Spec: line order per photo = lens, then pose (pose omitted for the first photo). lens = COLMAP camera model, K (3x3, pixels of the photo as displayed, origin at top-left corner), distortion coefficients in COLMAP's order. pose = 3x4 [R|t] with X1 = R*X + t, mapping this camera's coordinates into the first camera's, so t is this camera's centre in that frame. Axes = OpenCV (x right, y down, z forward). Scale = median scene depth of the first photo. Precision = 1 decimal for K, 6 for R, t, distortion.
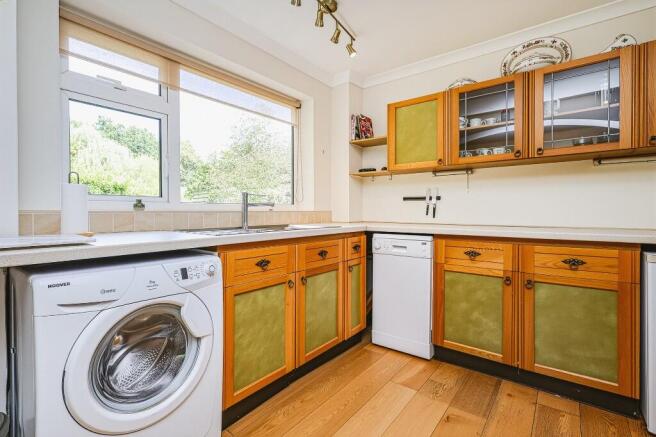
lens RADIAL K [[305.6, 0, 332.1], [0, 305.6, 215.6], [0, 0, 1]] dist [0.000962, -0.000038]
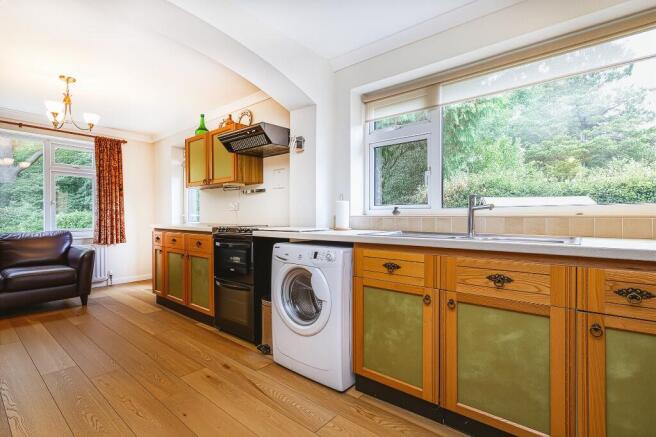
lens RADIAL K [[305.6, 0, 328.3], [0, 305.6, 216.7], [0, 0, 1]] dist [0.000962, -0.000038]
pose [[-0.058841, 0.003313, -0.998262, 0.814683], [-0.007861, 0.999962, 0.003782, -0.015580], [0.998236, 0.008070, -0.058813, 0.838578]]
